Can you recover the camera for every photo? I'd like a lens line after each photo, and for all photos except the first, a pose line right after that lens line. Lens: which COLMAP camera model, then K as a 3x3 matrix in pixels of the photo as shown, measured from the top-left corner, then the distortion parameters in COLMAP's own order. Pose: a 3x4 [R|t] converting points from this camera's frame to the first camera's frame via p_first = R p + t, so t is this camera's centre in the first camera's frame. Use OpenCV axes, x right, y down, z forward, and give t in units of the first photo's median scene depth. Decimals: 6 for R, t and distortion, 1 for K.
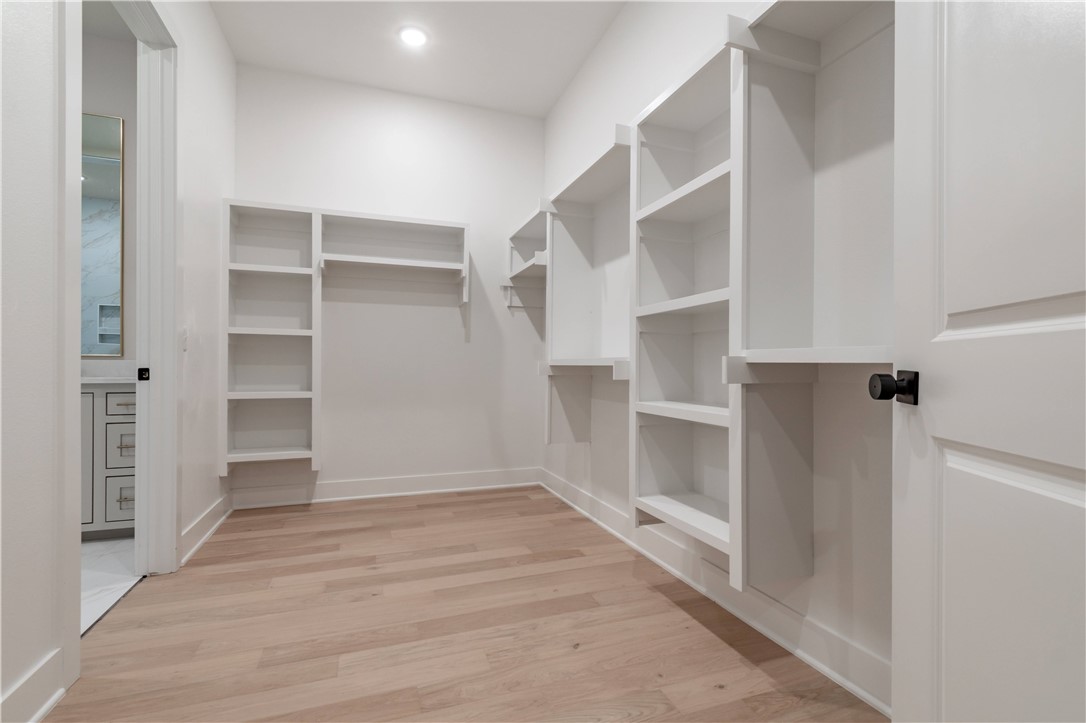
lens RADIAL K [[489.1, 0, 550.8], [0, 489.1, 364.5], [0, 0, 1]] dist [0.007919, -0.000285]
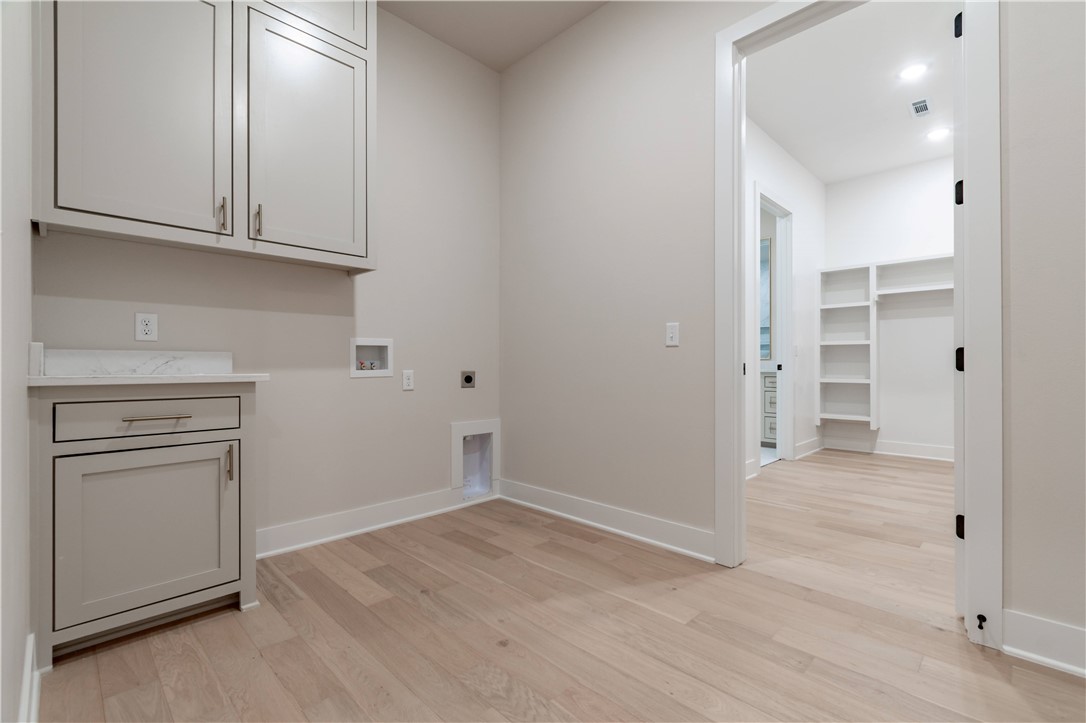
lens RADIAL K [[489.1, 0, 550.8], [0, 489.1, 364.5], [0, 0, 1]] dist [0.007919, -0.000285]
pose [[0.421248, -0.004738, -0.906933, 0.527629], [0.004738, 0.999984, -0.003024, 0.007690], [0.906933, -0.003023, 0.421264, -0.614171]]
